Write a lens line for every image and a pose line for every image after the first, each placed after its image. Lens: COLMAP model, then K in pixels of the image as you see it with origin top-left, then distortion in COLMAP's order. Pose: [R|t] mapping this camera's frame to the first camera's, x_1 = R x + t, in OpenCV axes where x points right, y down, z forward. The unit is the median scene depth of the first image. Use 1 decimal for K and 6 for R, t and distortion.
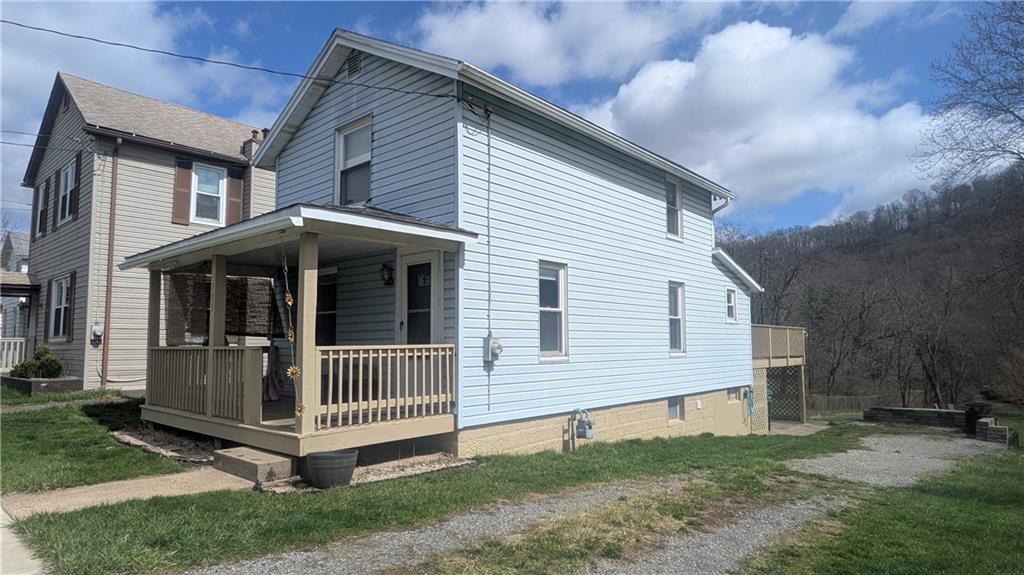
lens RADIAL K [[592.6, 0, 521.3], [0, 592.6, 302.8], [0, 0, 1]] dist [0.004713, 0.001201]
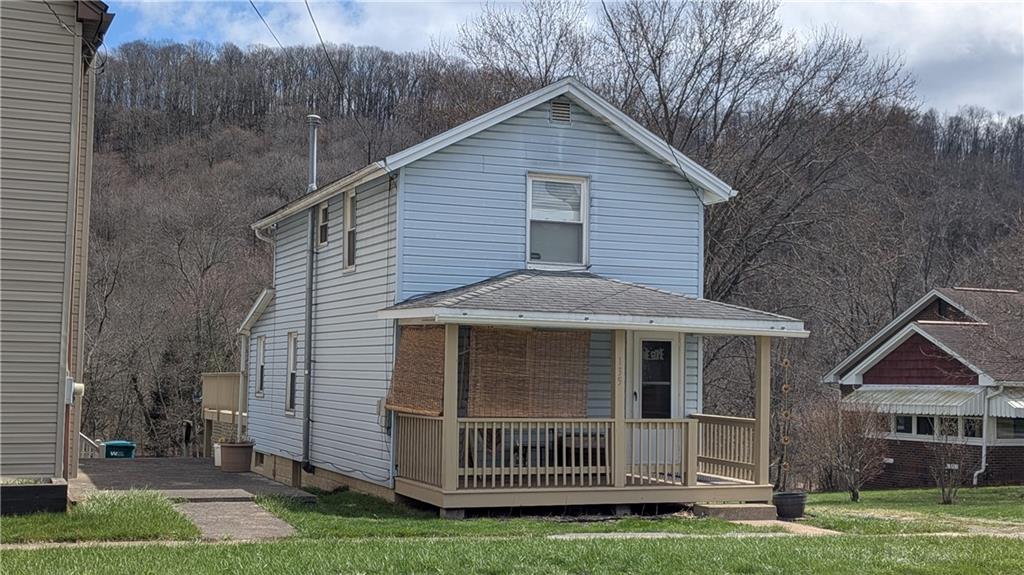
lens RADIAL K [[1307.9, 0, 512.0], [0, 1307.9, 287.5], [0, 0, 1]] dist [0.019053, -0.012197]
pose [[0.438699, 0.073410, 0.895631, -2.613828], [-0.083744, 0.995660, -0.040589, -0.045531], [-0.894724, -0.057198, 0.442943, 0.173961]]
